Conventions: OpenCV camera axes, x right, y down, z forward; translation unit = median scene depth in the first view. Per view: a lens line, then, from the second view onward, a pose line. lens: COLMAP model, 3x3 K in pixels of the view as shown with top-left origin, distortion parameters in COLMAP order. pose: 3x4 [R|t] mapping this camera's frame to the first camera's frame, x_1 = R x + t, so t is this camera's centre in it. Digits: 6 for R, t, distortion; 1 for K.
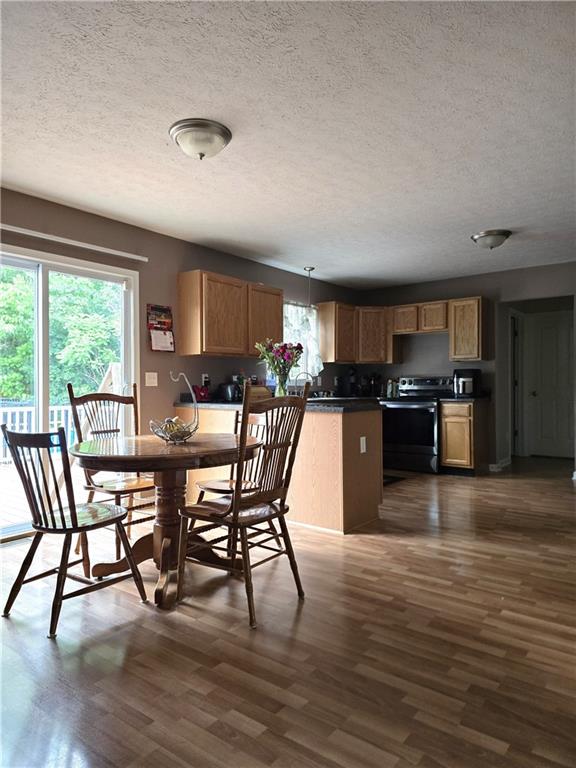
lens RADIAL K [[515.1, 0, 286.9], [0, 515.1, 389.0], [0, 0, 1]] dist [0.094050, -0.093805]
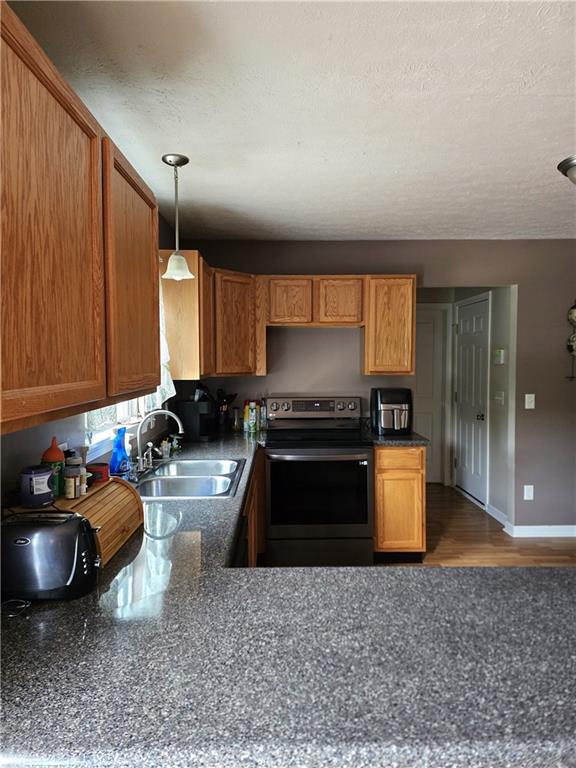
lens RADIAL K [[514.6, 0, 289.8], [0, 514.6, 388.1], [0, 0, 1]] dist [0.075705, -0.070796]
pose [[0.782597, -0.030753, 0.621768, -0.248657], [0.001902, 0.998893, 0.047012, -0.120037], [-0.622525, -0.035609, 0.781789, 1.025894]]
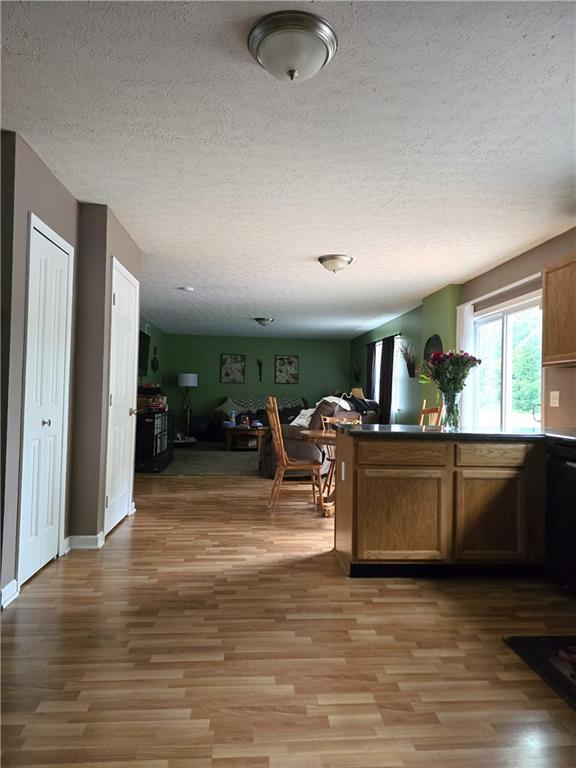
lens RADIAL K [[505.7, 0, 288.0], [0, 505.7, 384.0], [0, 0, 1]] dist [0.073543, -0.061821]
pose [[-0.743255, -0.023540, -0.668594, 0.872710], [-0.021430, 0.999706, -0.011375, -0.031679], [0.668665, 0.005874, -0.743541, 1.728563]]
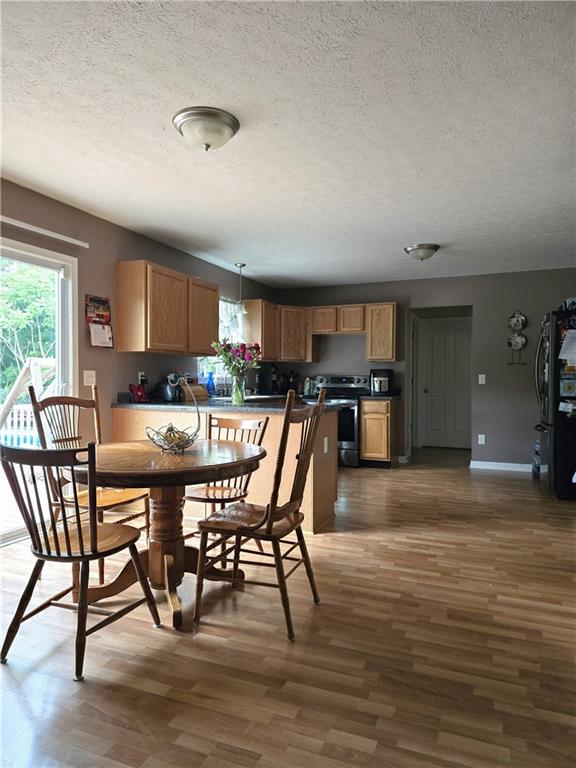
lens RADIAL K [[514.6, 0, 289.8], [0, 514.6, 388.1], [0, 0, 1]] dist [0.075705, -0.070796]
pose [[0.963825, 0.003791, 0.266509, -0.212463], [-0.007410, 0.999893, 0.012576, -0.019418], [-0.266433, -0.014096, 0.963750, 0.040428]]
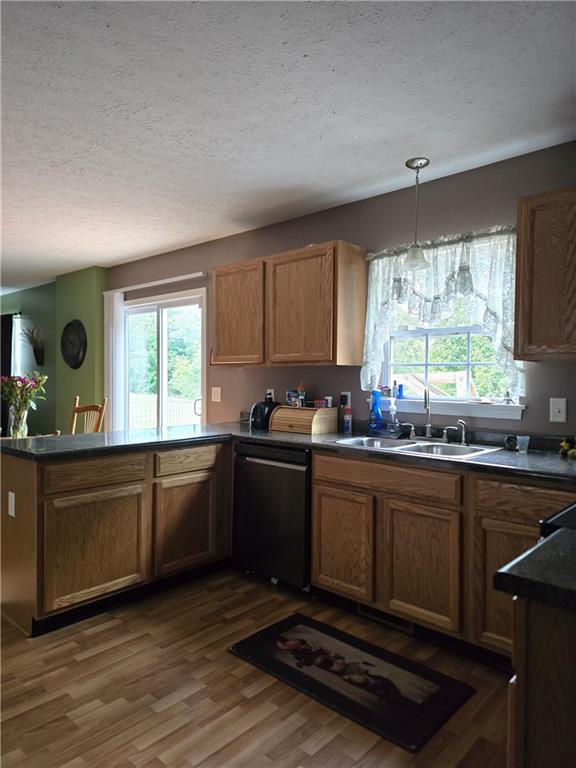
lens RADIAL K [[514.6, 0, 289.8], [0, 514.6, 388.1], [0, 0, 1]] dist [0.075705, -0.070796]
pose [[-0.084296, 0.023599, -0.996161, 0.869420], [-0.012390, 0.999617, 0.024730, -0.071332], [0.996364, 0.014427, -0.083971, 1.552887]]
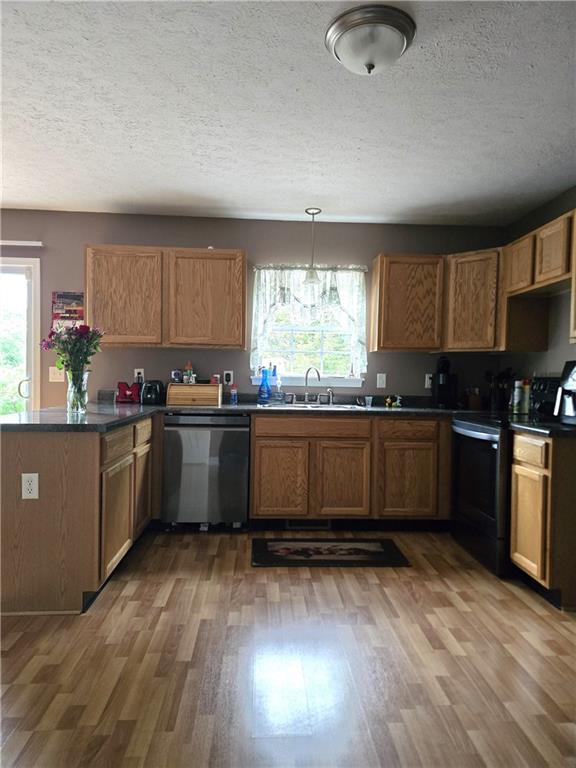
lens RADIAL K [[514.6, 0, 289.8], [0, 514.6, 388.1], [0, 0, 1]] dist [0.075705, -0.070796]
pose [[0.655277, 0.034829, -0.754586, 0.893711], [-0.025147, 0.999389, 0.024291, -0.034700], [0.754970, 0.003059, 0.655752, 0.904646]]
